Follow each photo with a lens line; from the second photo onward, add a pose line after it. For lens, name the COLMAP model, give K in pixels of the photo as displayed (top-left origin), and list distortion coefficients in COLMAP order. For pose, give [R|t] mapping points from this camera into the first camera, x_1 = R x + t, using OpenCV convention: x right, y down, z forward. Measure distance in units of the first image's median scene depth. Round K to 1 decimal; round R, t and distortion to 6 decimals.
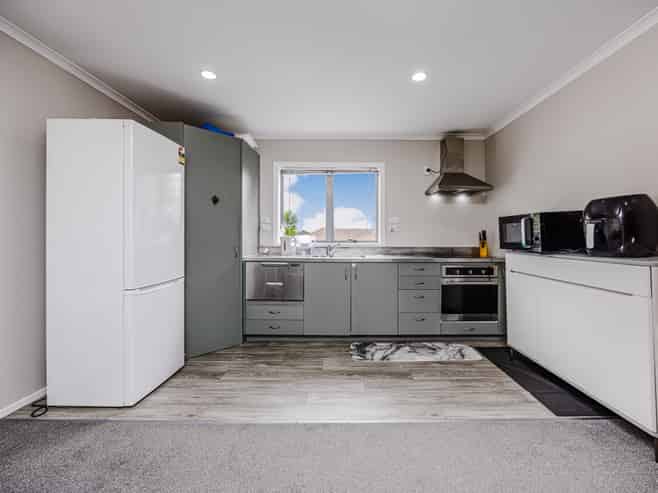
lens RADIAL K [[258.5, 0, 333.8], [0, 258.5, 242.5], [0, 0, 1]] dist [-0.001603, -0.000062]
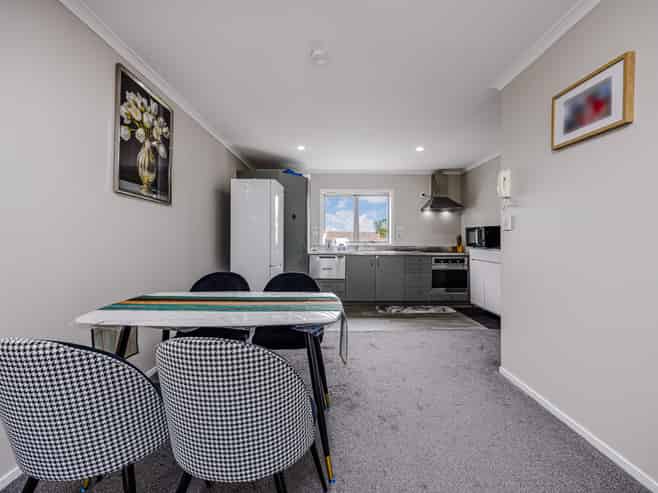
lens RADIAL K [[258.5, 0, 324.9], [0, 258.5, 246.2], [0, 0, 1]] dist [-0.001603, -0.000062]
pose [[0.999997, -0.001112, 0.002107, -0.248482], [0.001094, 0.999964, 0.008449, 0.006256], [-0.002117, -0.008446, 0.999962, -0.596310]]
